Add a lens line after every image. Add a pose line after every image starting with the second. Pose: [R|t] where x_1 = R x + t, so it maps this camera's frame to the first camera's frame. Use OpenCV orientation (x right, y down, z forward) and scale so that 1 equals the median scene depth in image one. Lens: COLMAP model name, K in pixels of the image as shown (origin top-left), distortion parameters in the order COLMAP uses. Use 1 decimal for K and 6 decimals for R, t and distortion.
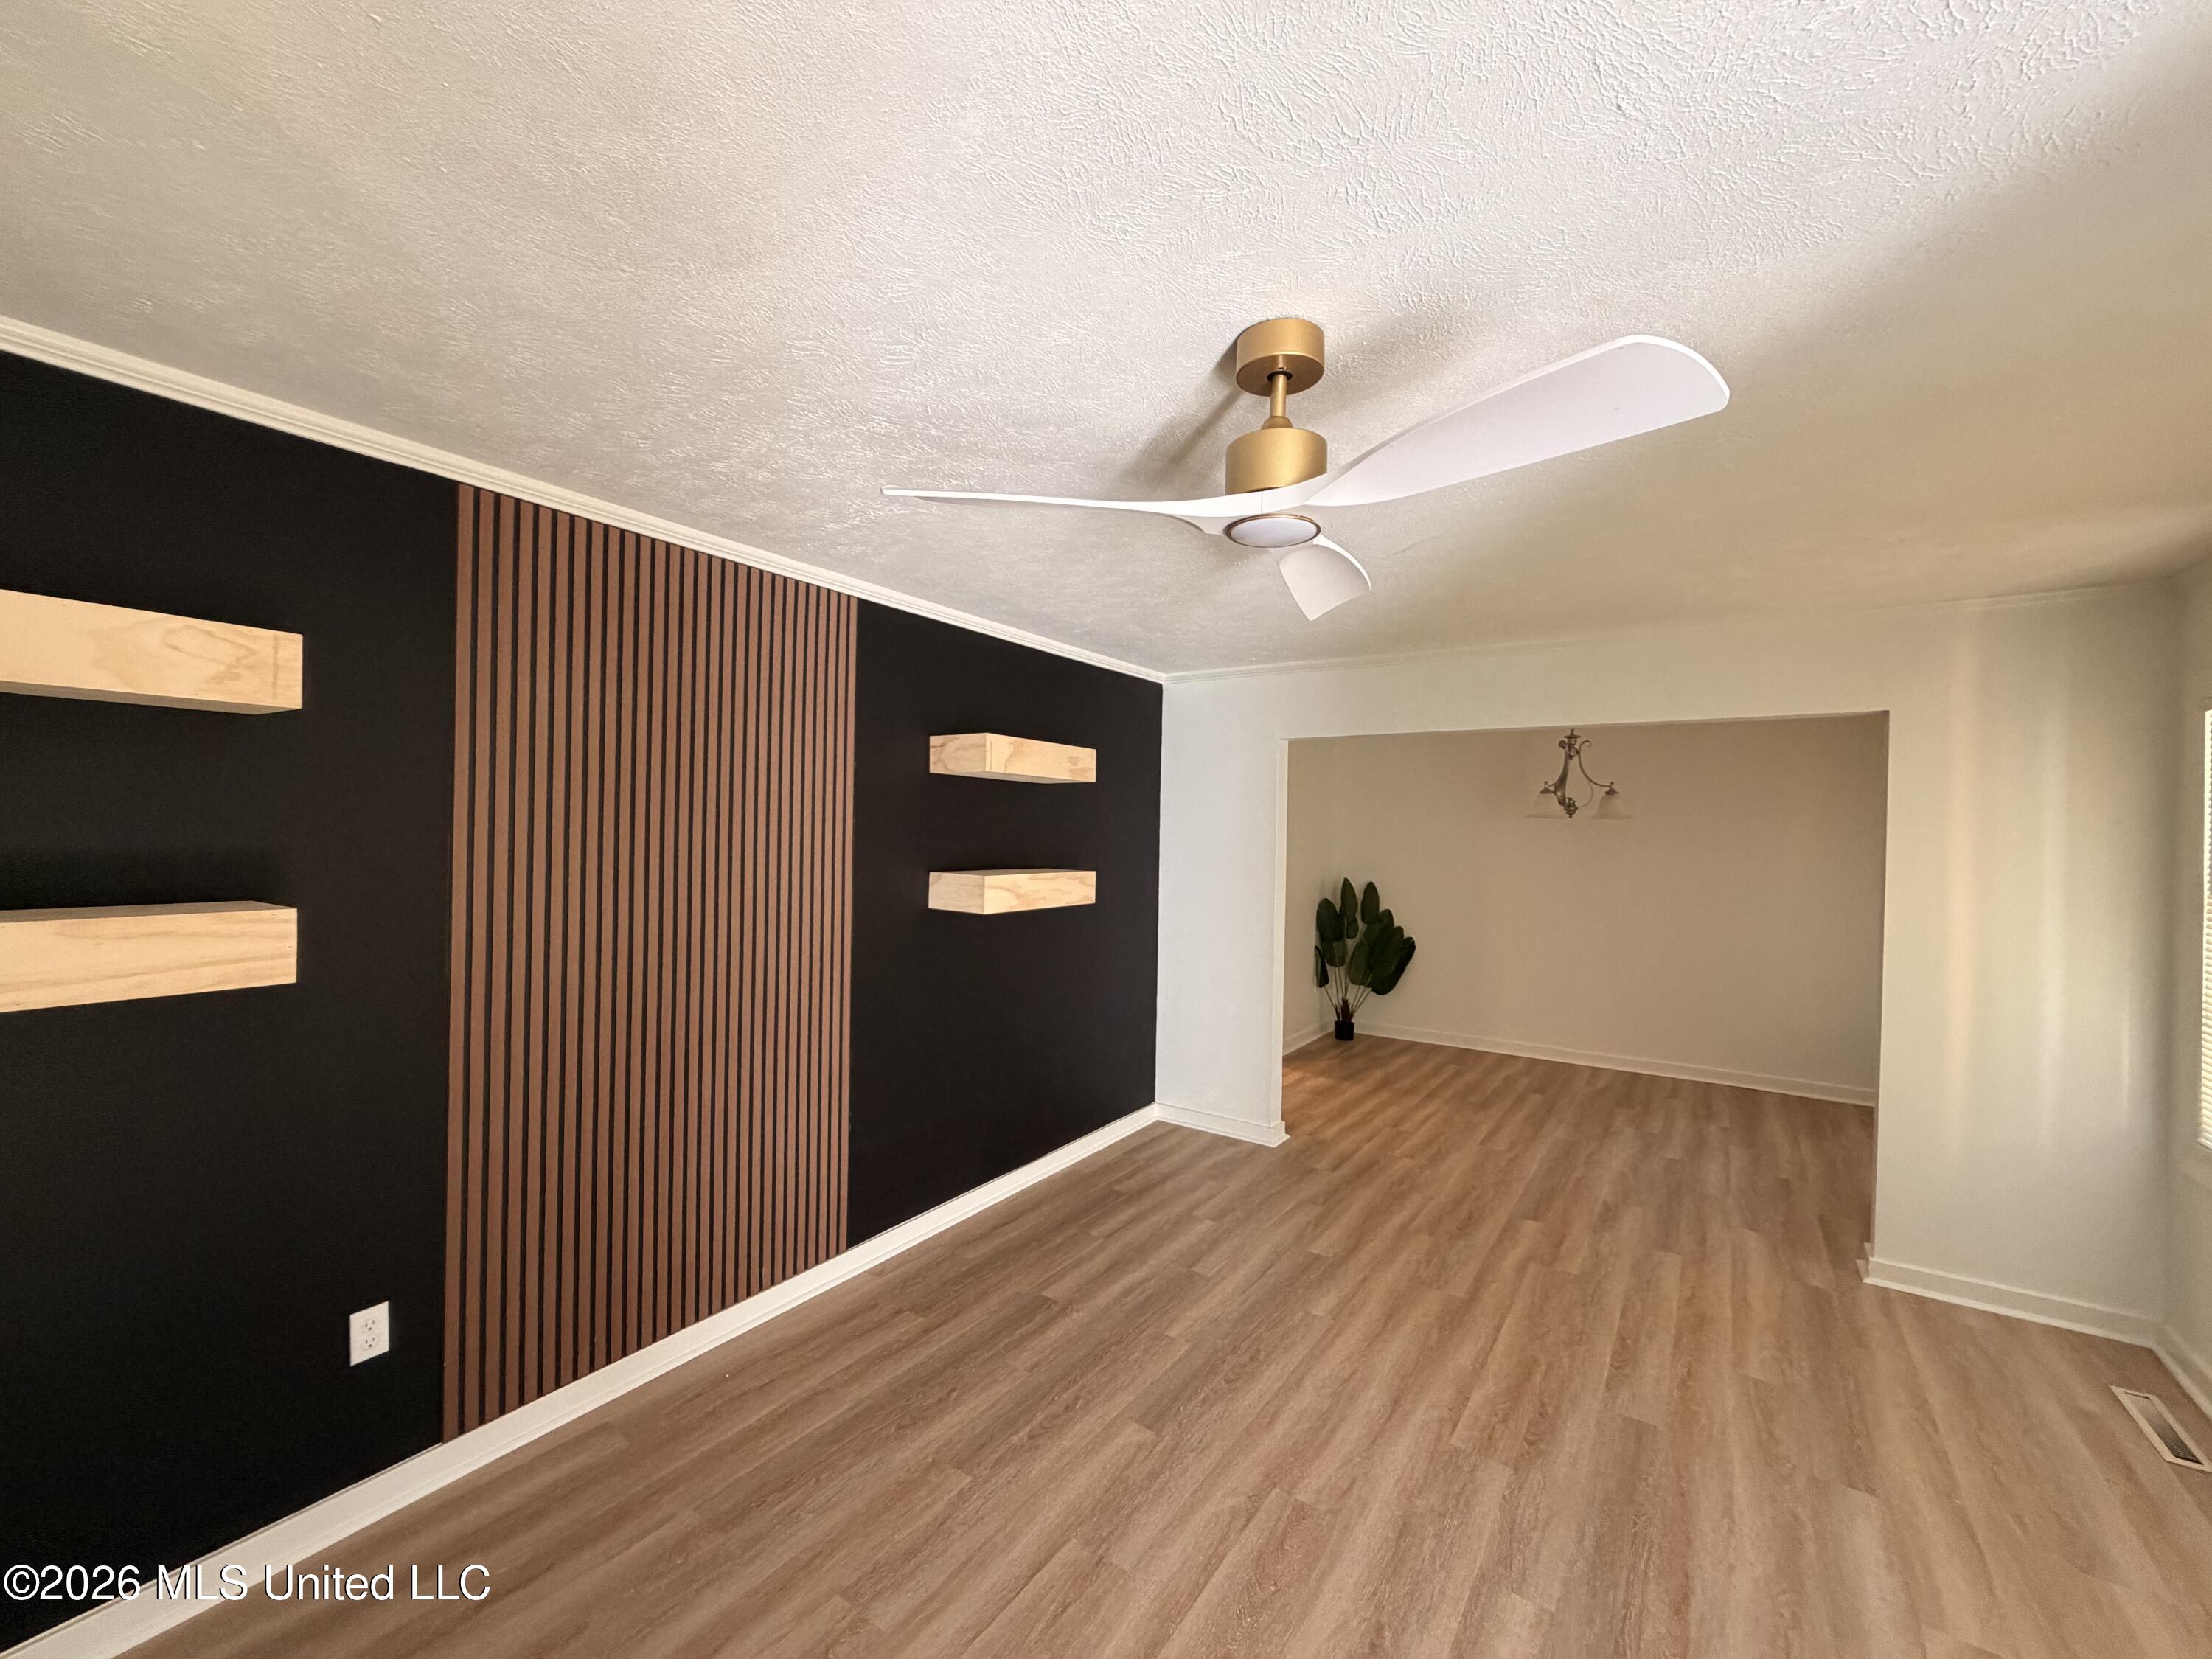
lens RADIAL K [[887.2, 0, 1107.6], [0, 887.2, 826.4], [0, 0, 1]] dist [0.000667, 0.000467]
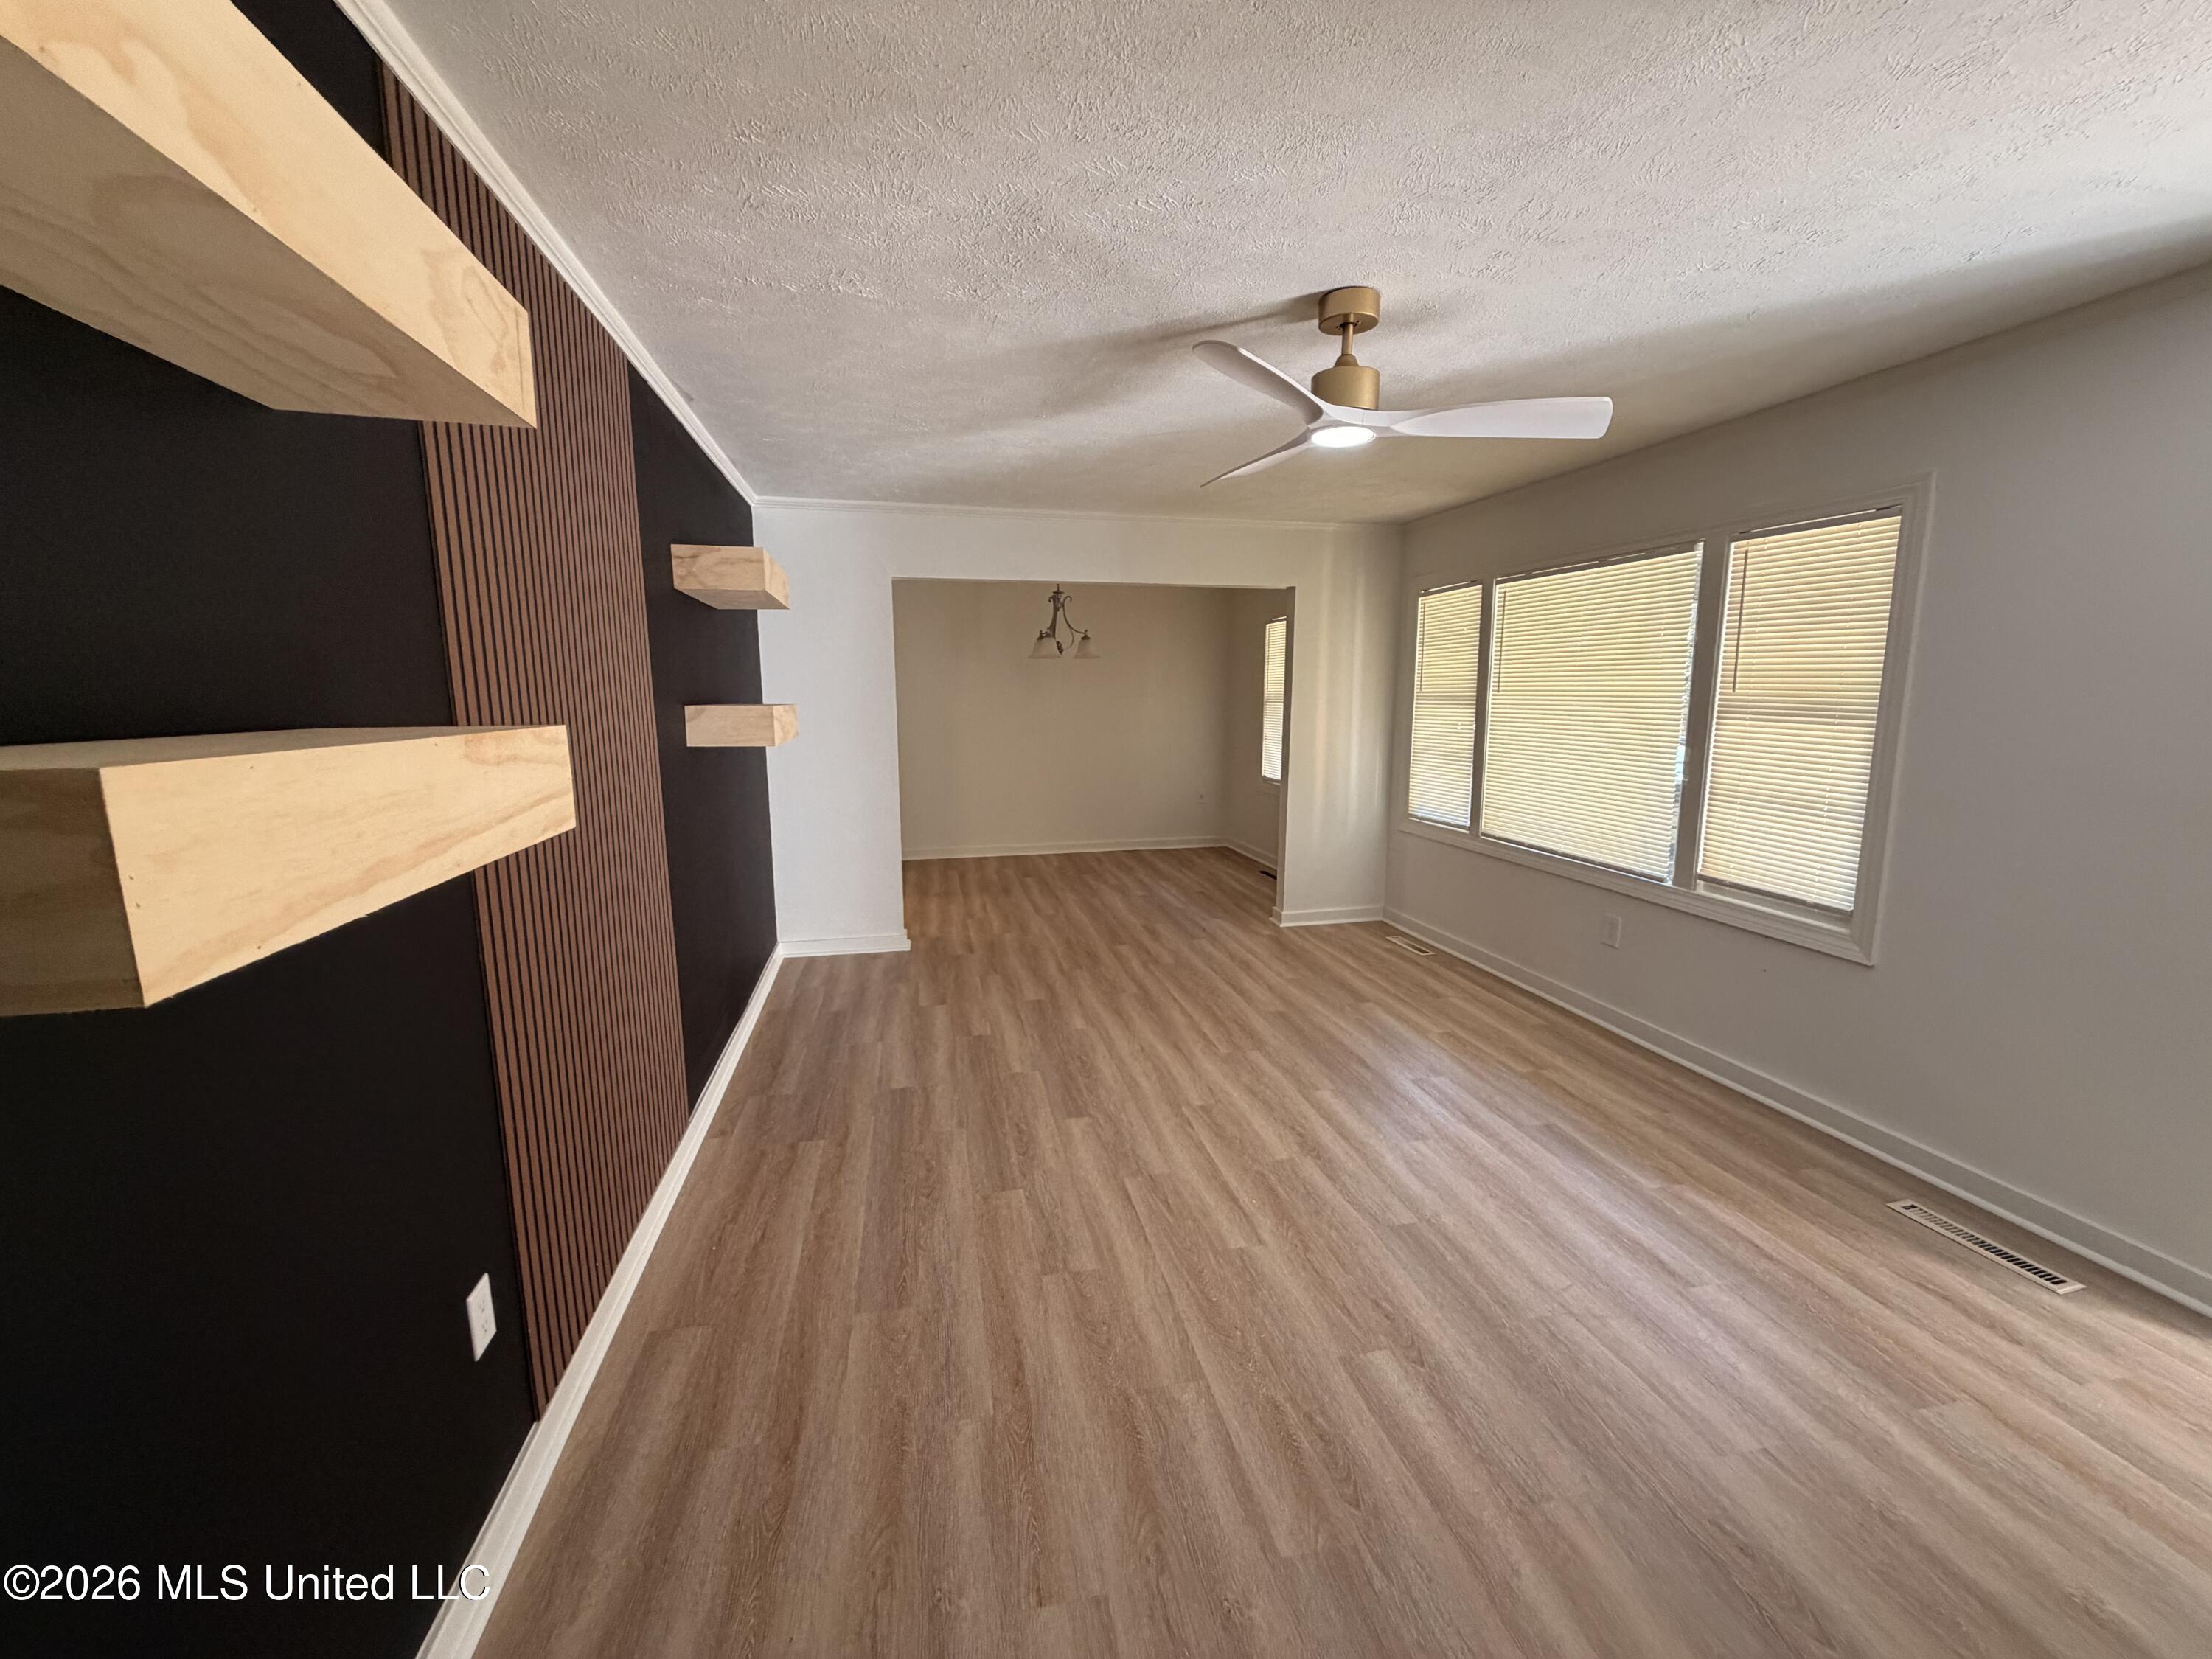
lens RADIAL K [[887.2, 0, 1103.3], [0, 887.2, 827.6], [0, 0, 1]] dist [0.000667, 0.000467]
pose [[0.684936, -0.128593, 0.717166, -0.699607], [0.011156, 0.986038, 0.166148, 0.036756], [-0.728518, -0.105800, 0.676807, 0.118861]]
